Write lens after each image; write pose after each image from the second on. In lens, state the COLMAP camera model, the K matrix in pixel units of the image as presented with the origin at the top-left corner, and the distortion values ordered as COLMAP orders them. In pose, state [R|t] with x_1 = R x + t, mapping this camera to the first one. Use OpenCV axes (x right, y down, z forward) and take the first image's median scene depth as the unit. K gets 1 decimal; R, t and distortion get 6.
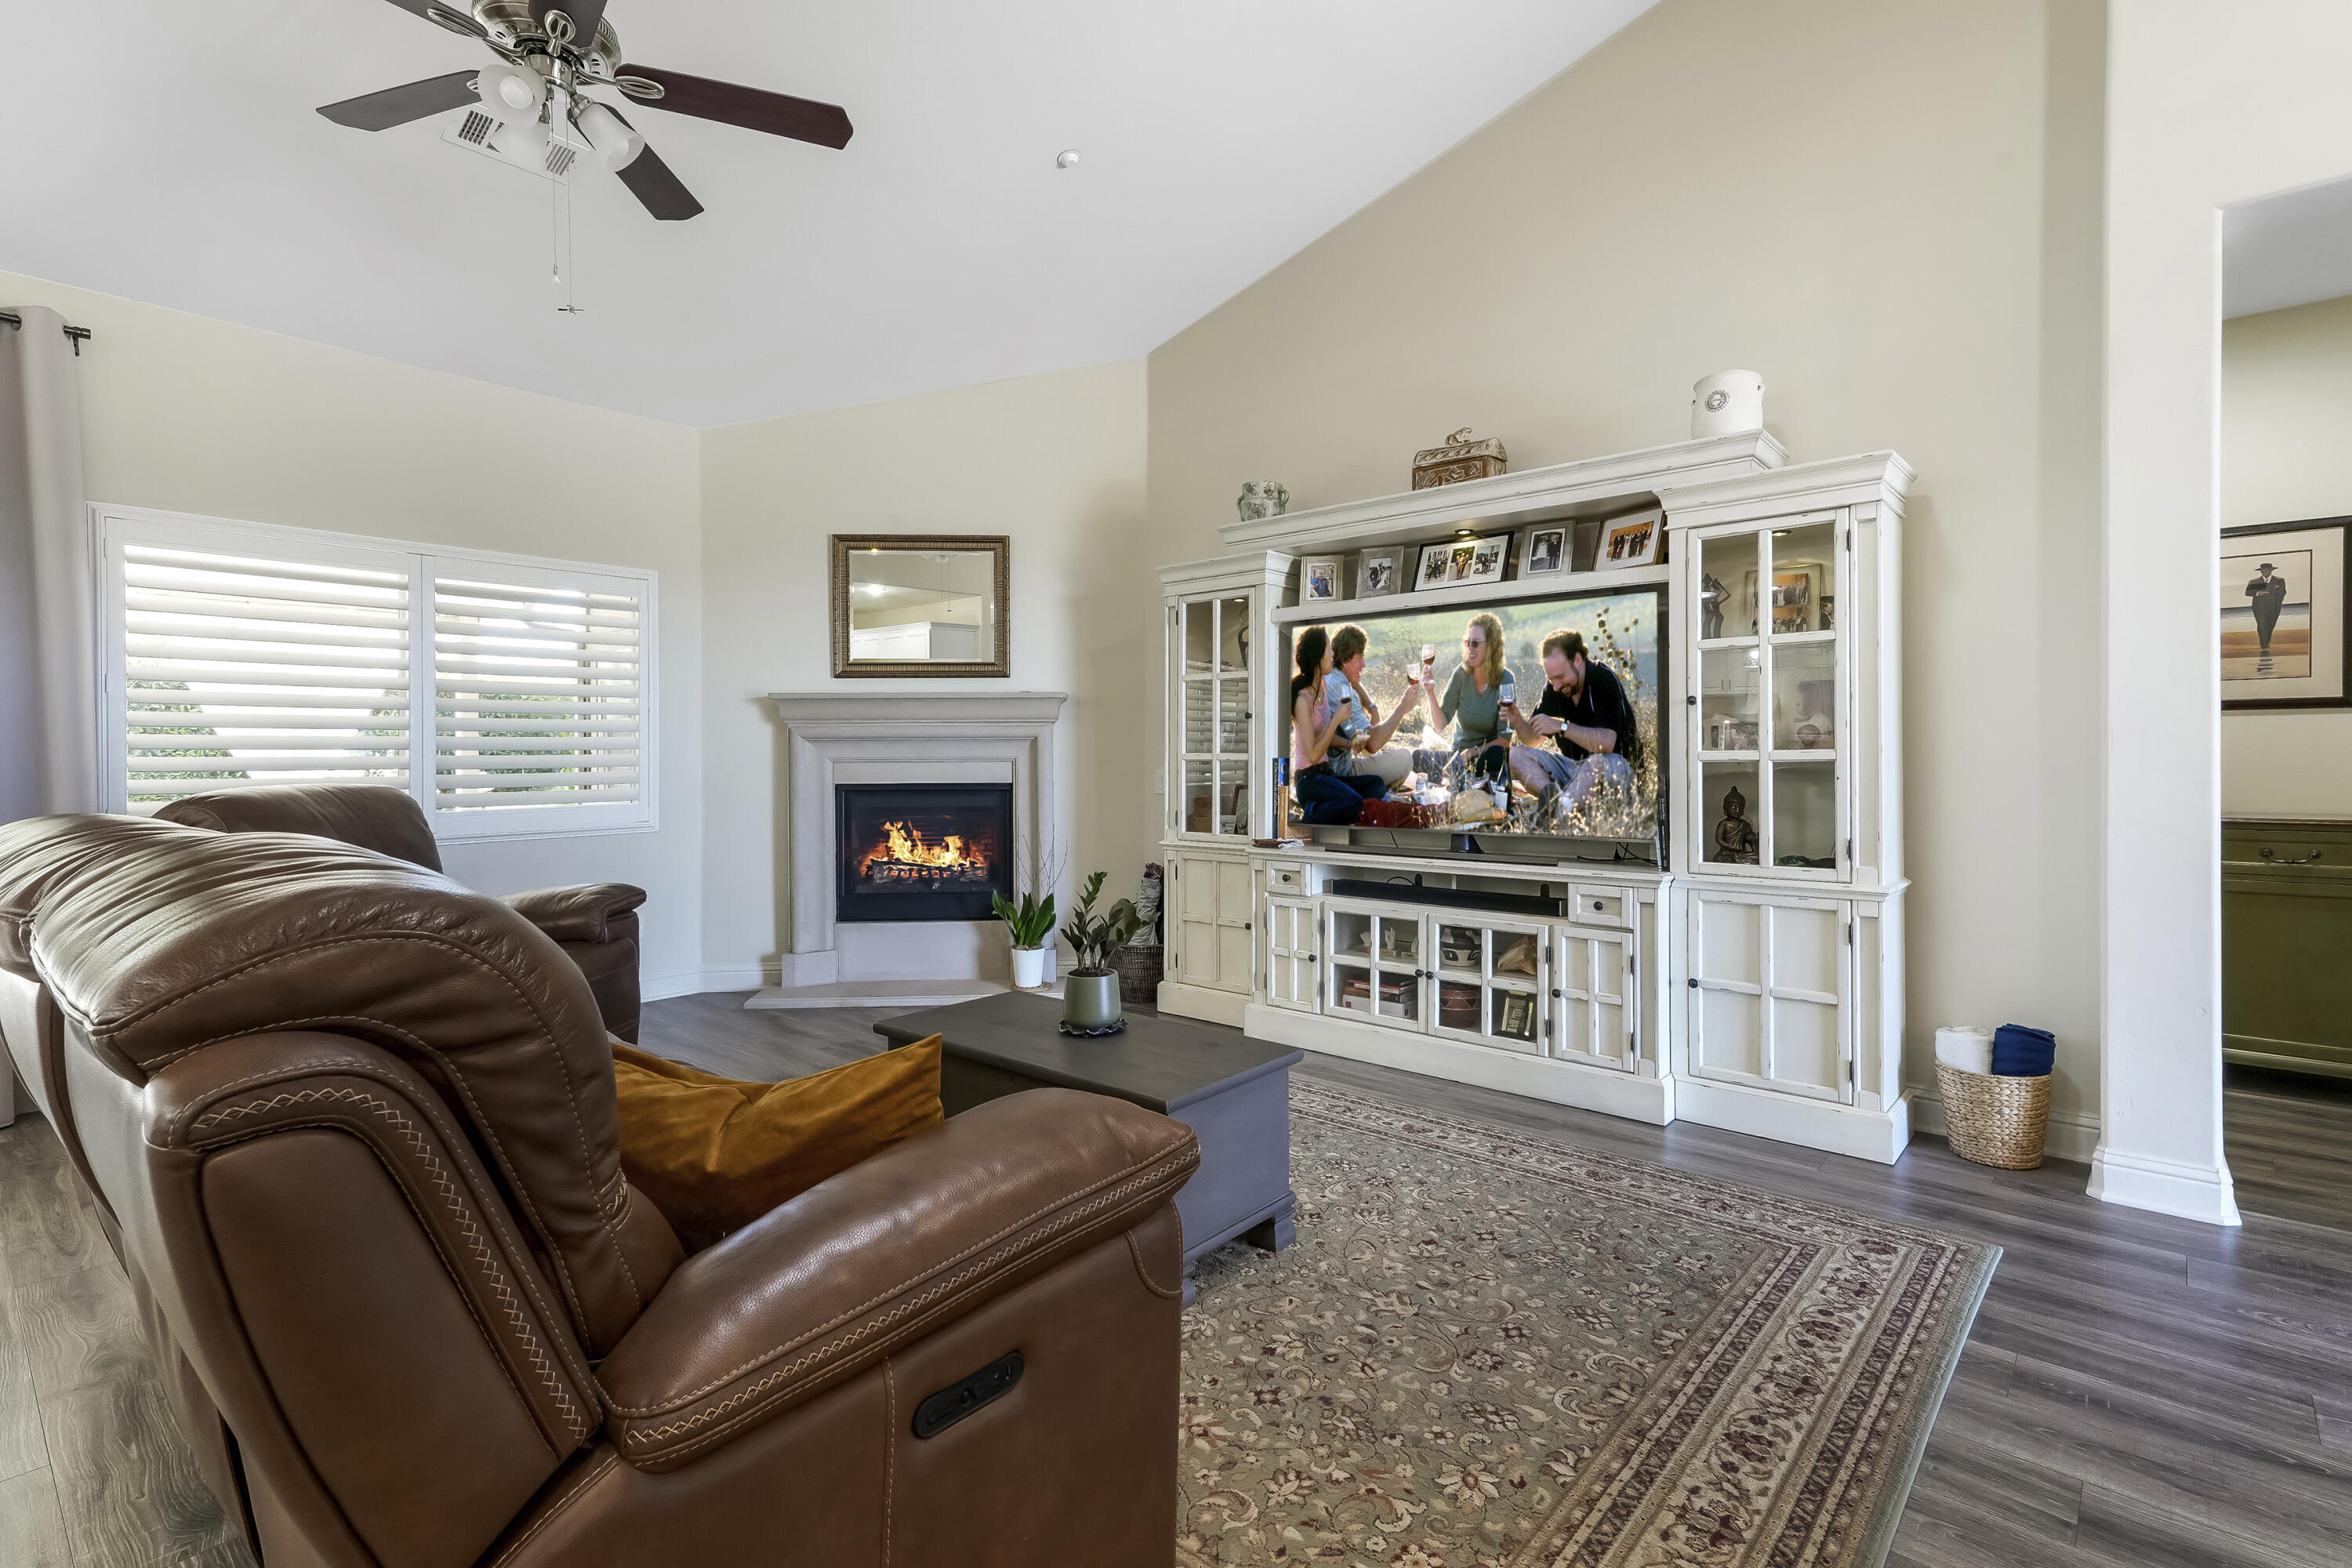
lens RADIAL K [[1097.9, 0, 1175.3], [0, 1097.9, 743.7], [0, 0, 1]] dist [0.044343, -0.000097]
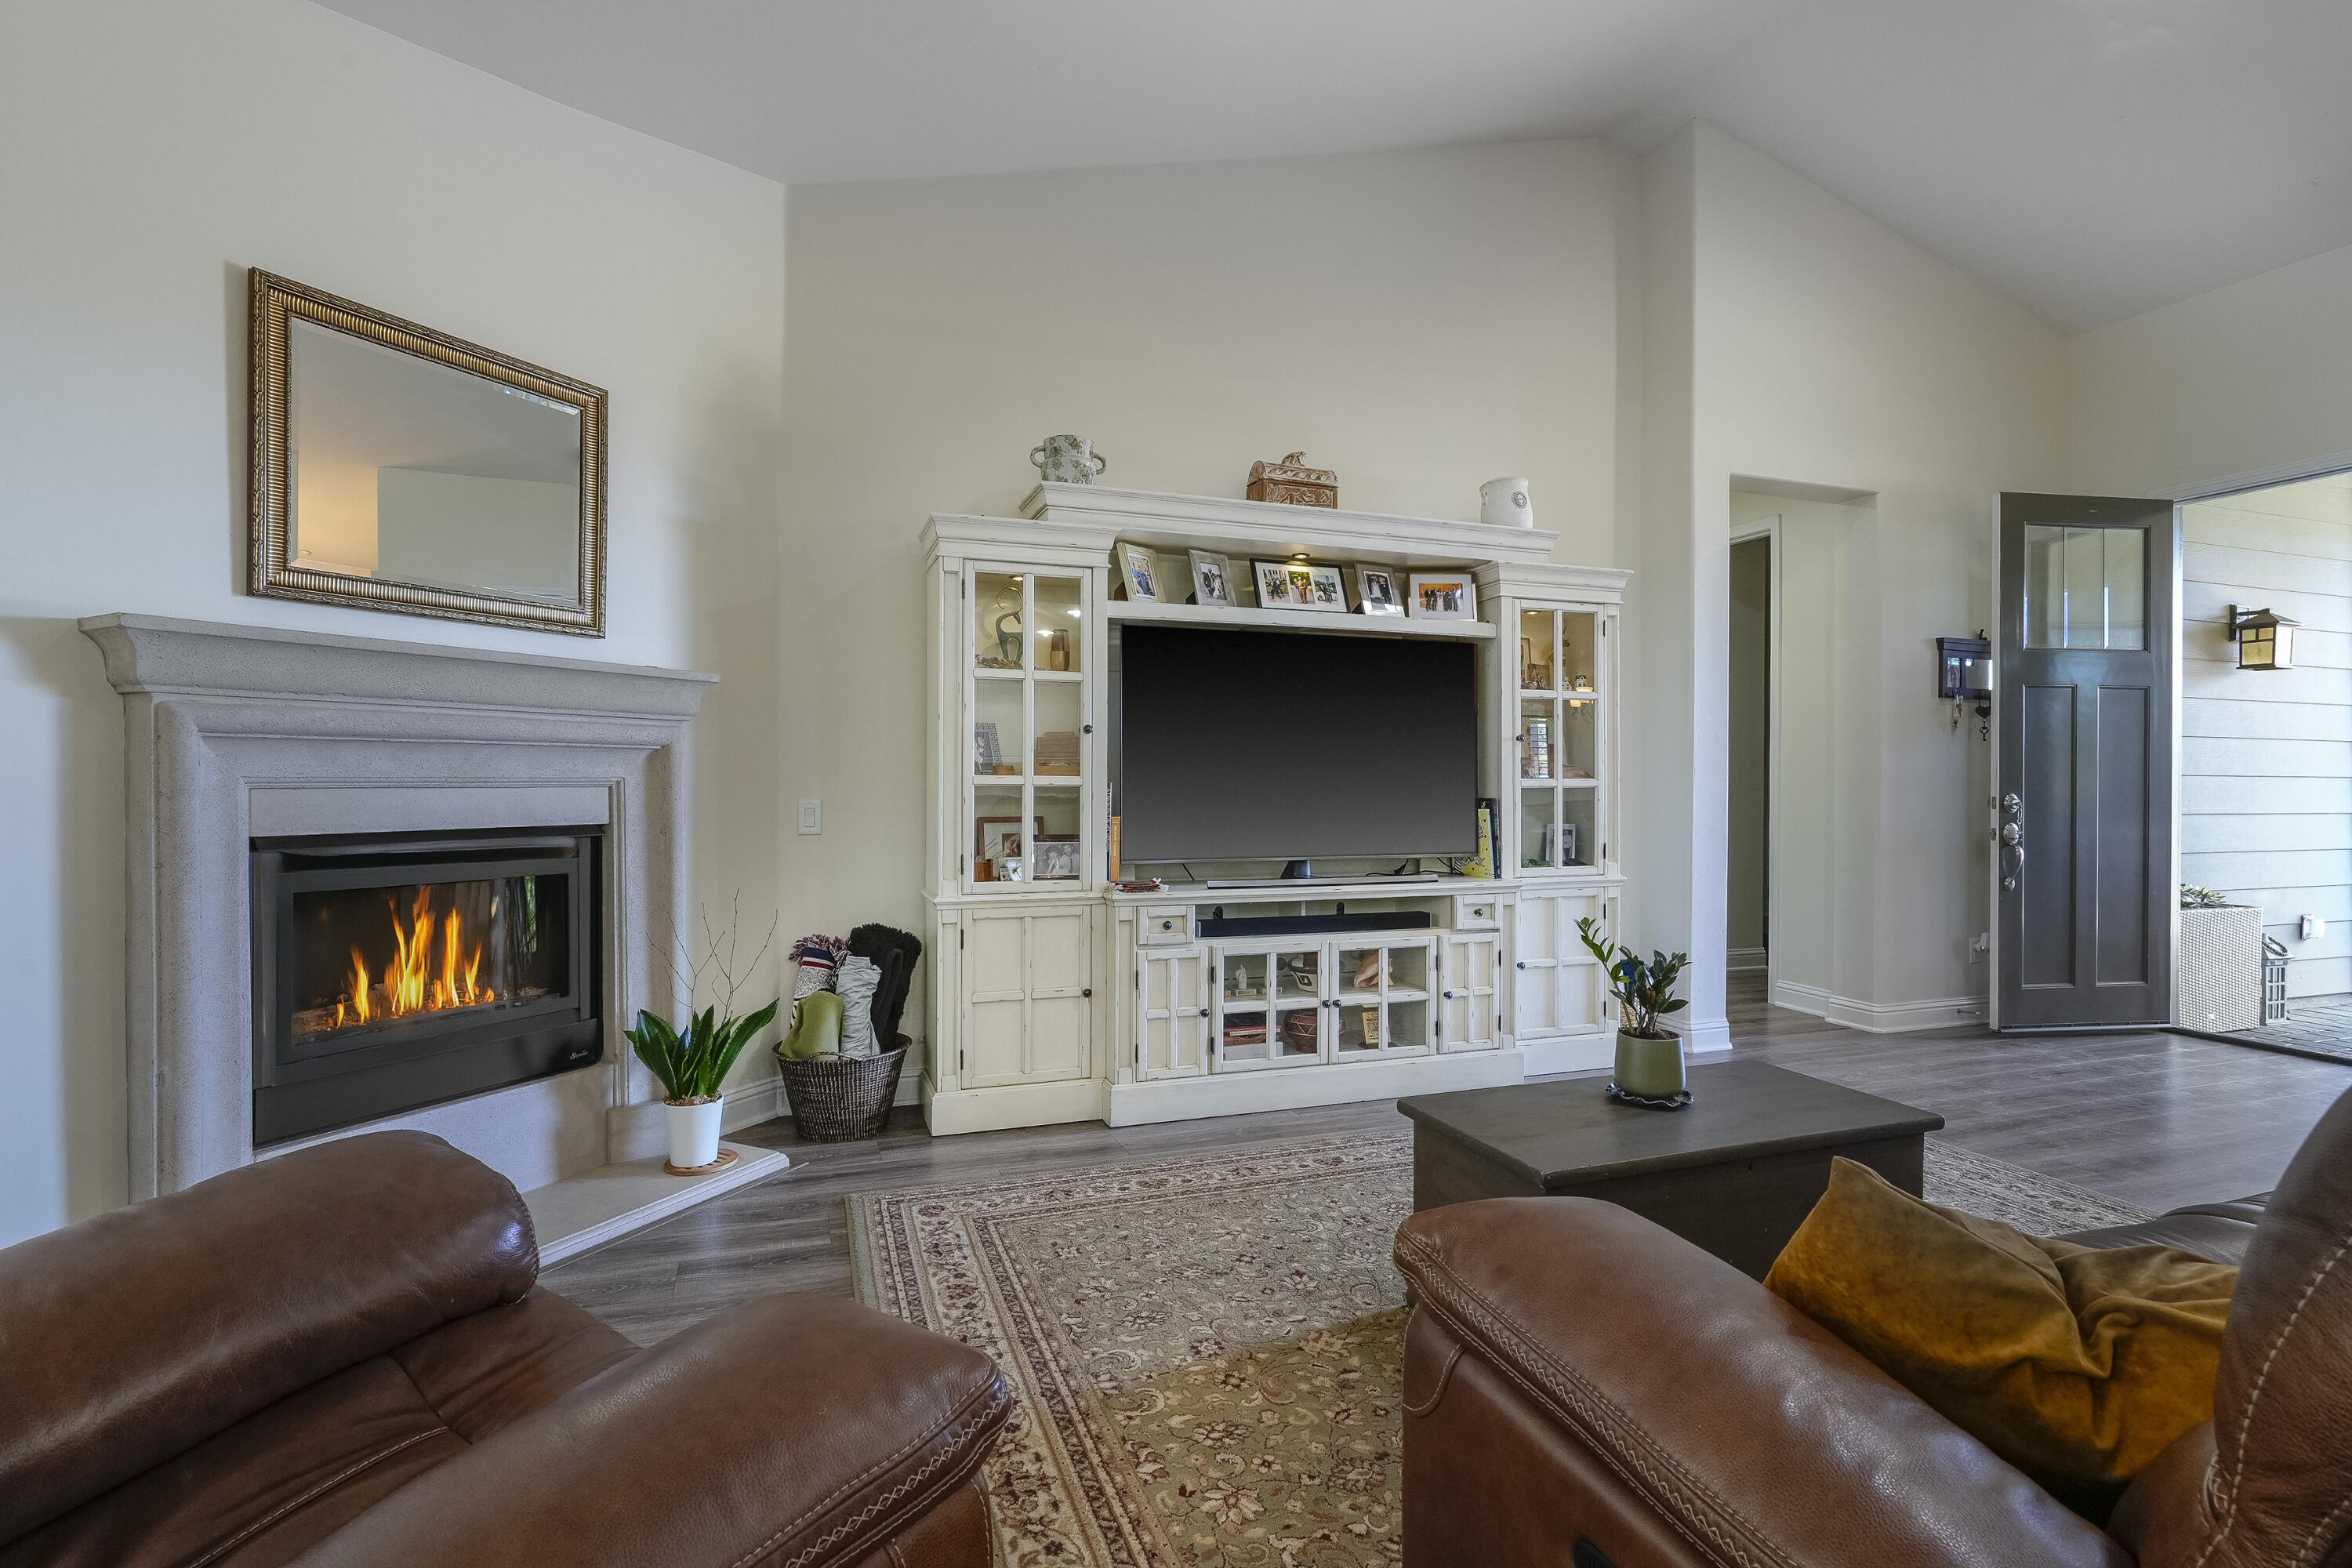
lens RADIAL K [[1144.9, 0, 1176.0], [0, 1144.9, 784.0], [0, 0, 1]] dist [-0.000780, 0.000315]
pose [[0.483947, 0.001135, 0.875096, -0.698308], [-0.016469, 0.999834, 0.007811, 0.007044], [-0.874942, -0.018192, 0.483885, 0.599226]]
